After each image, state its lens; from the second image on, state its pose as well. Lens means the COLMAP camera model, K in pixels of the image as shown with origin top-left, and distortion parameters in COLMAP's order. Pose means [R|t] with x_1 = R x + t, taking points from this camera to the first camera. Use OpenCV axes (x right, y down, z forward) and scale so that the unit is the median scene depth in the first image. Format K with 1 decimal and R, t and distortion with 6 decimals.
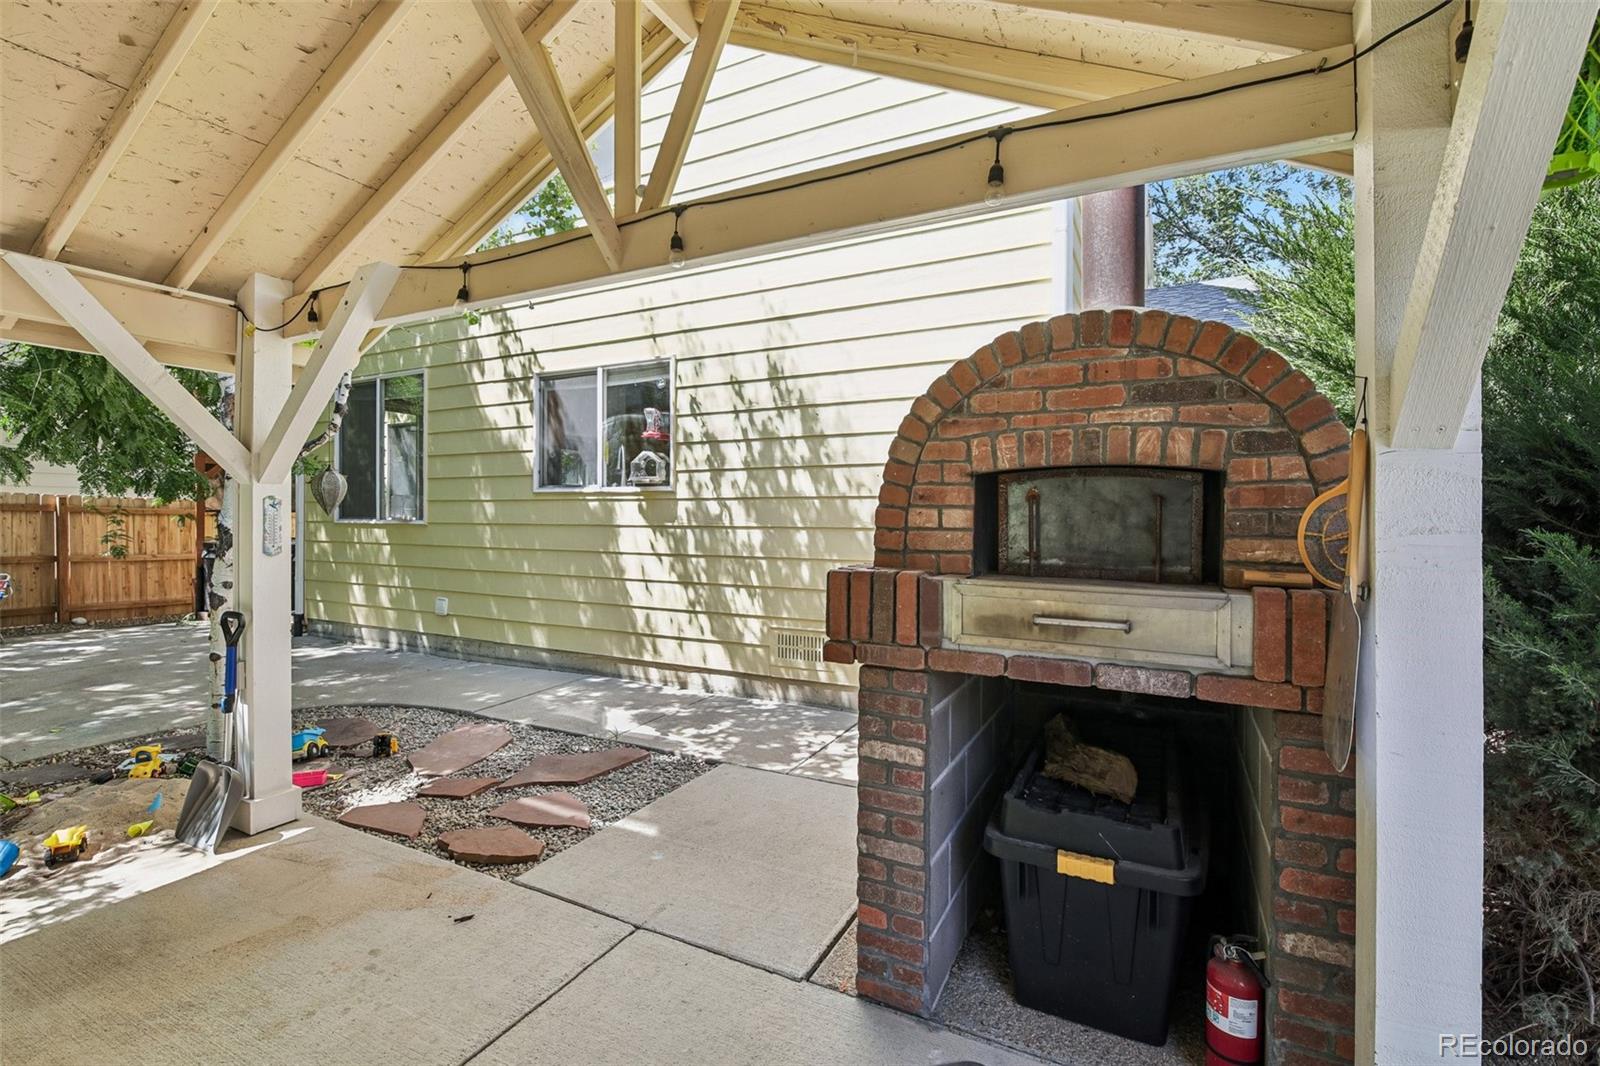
lens RADIAL K [[720.1, 0, 763.8], [0, 720.1, 513.8], [0, 0, 1]] dist [-0.018061, -0.000684]
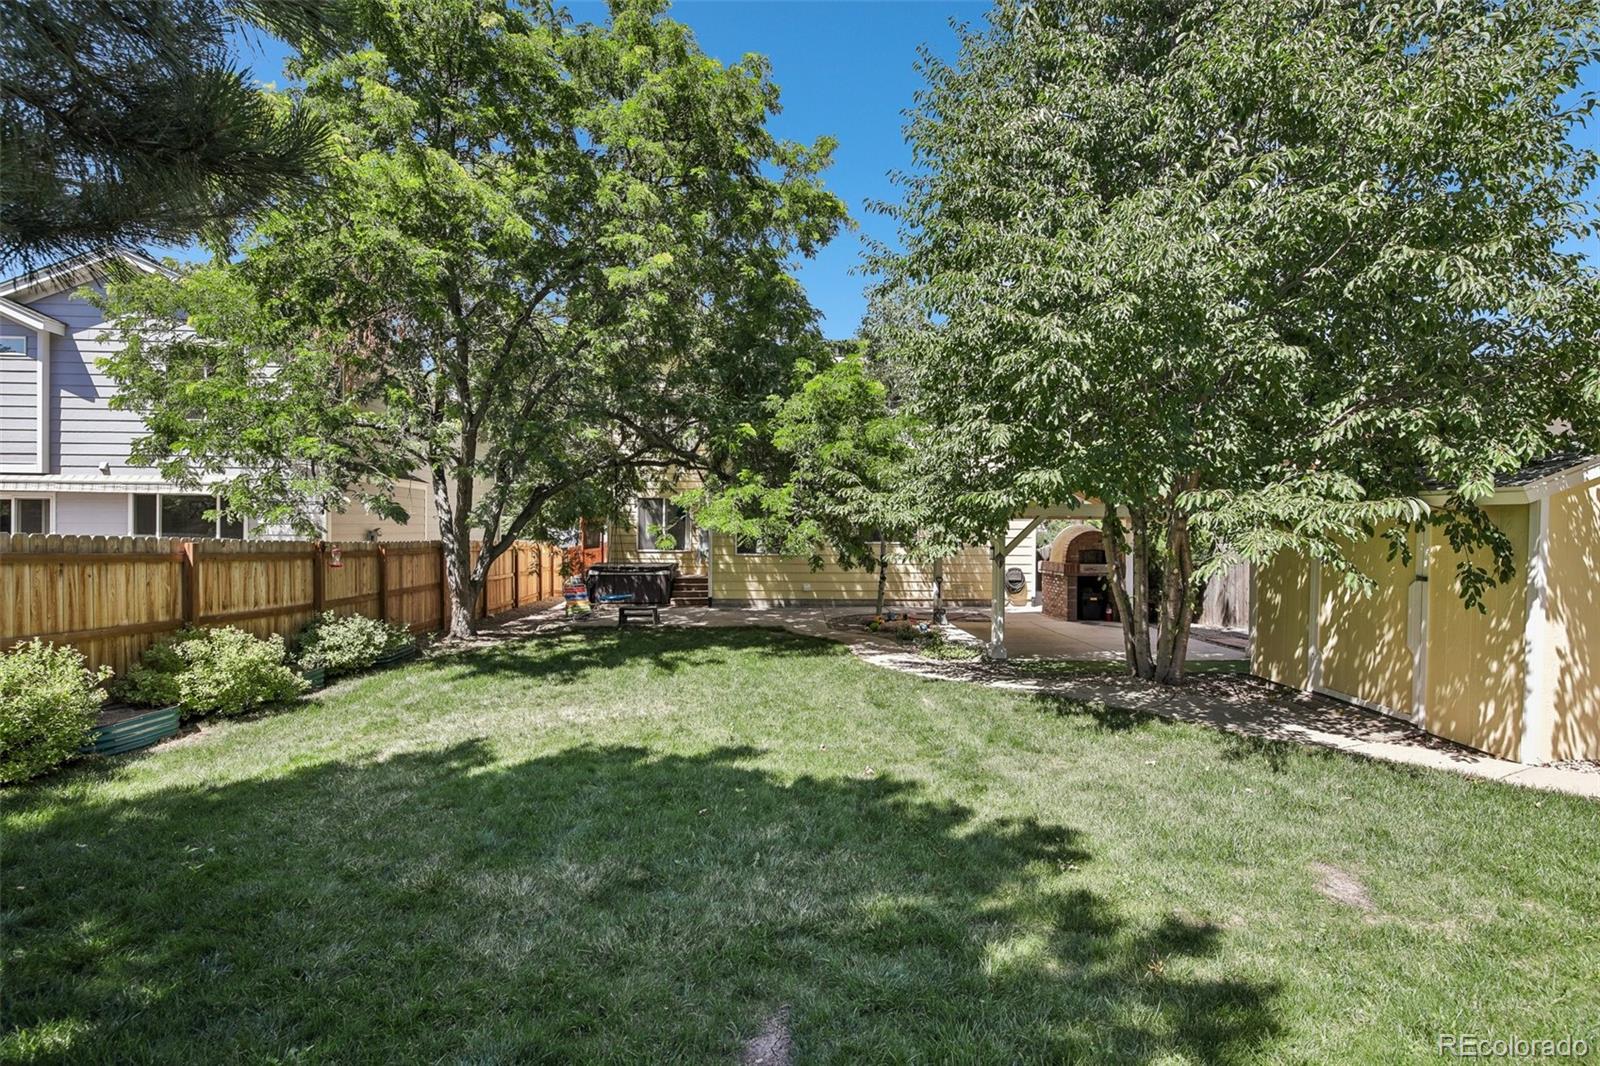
lens RADIAL K [[720.1, 0, 787.7], [0, 720.1, 530.9], [0, 0, 1]] dist [-0.018061, -0.000684]
pose [[0.873907, -0.001307, 0.486091, -2.384896], [-0.004973, 0.999920, 0.011629, -0.137039], [-0.486067, -0.012580, 0.873831, -1.638404]]
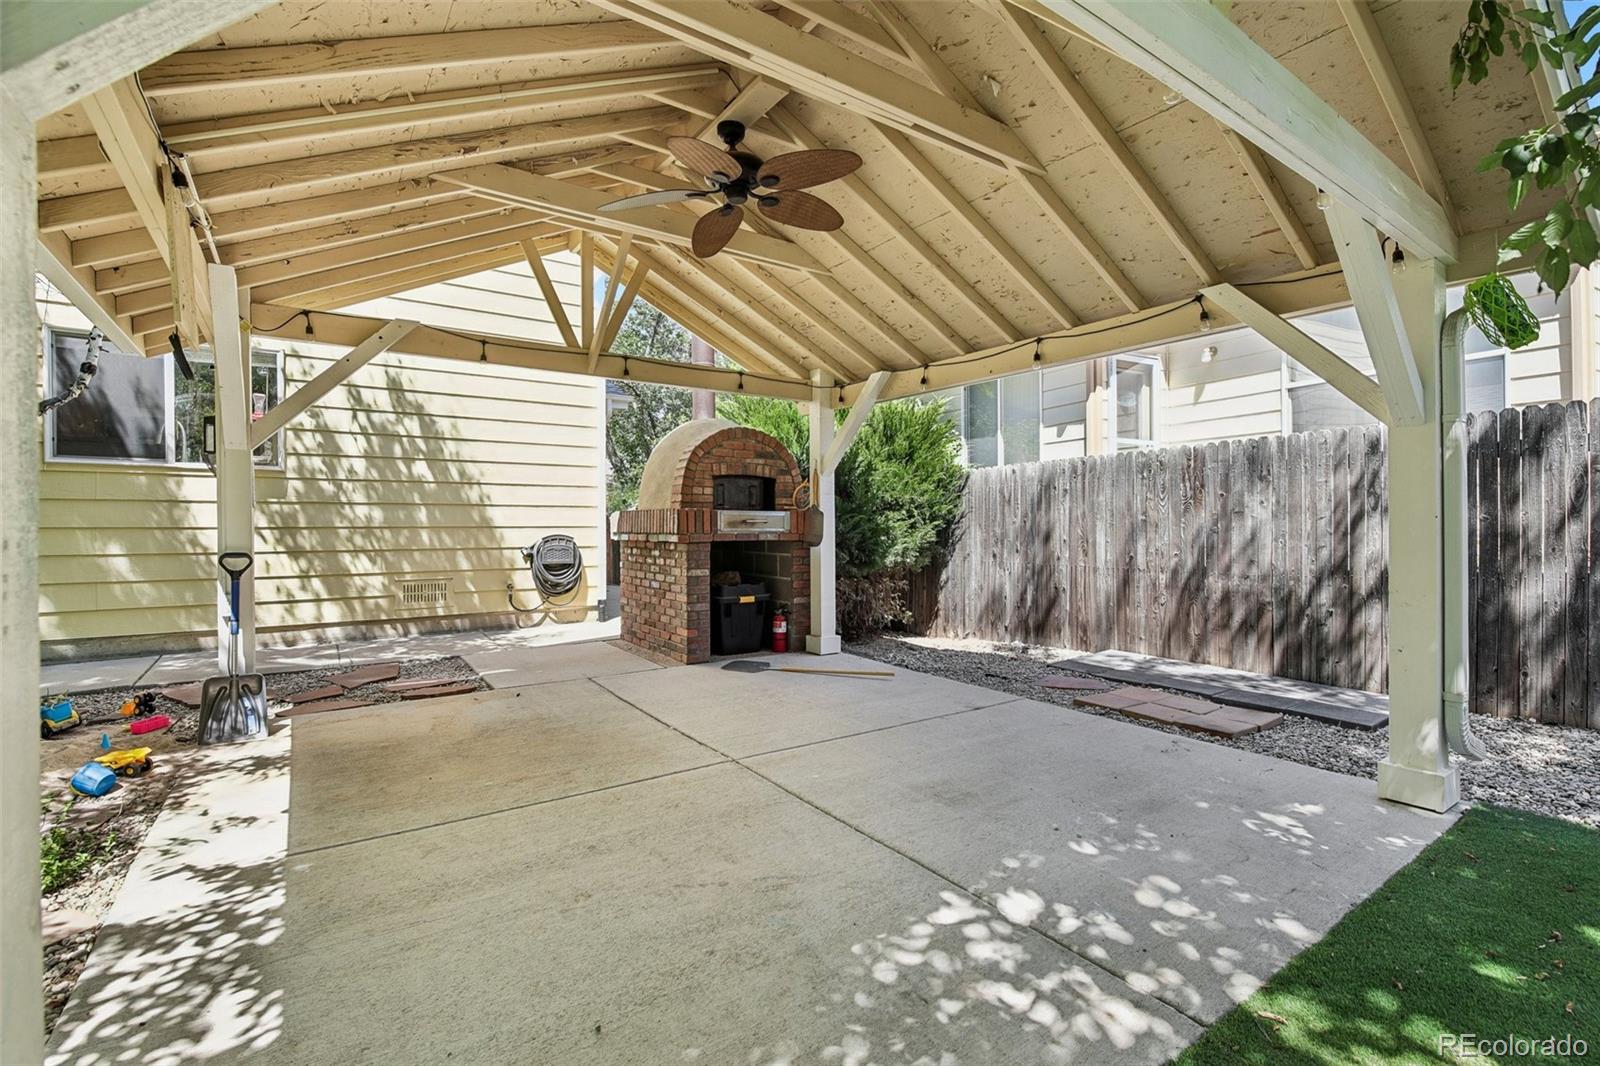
lens RADIAL K [[720.1, 0, 798.5], [0, 720.1, 524.6], [0, 0, 1]] dist [-0.018061, -0.000684]
pose [[0.462103, -0.007893, 0.886791, -0.805574], [-0.001639, 0.999951, 0.009754, 0.042799], [-0.886825, -0.005960, 0.462067, -0.247601]]
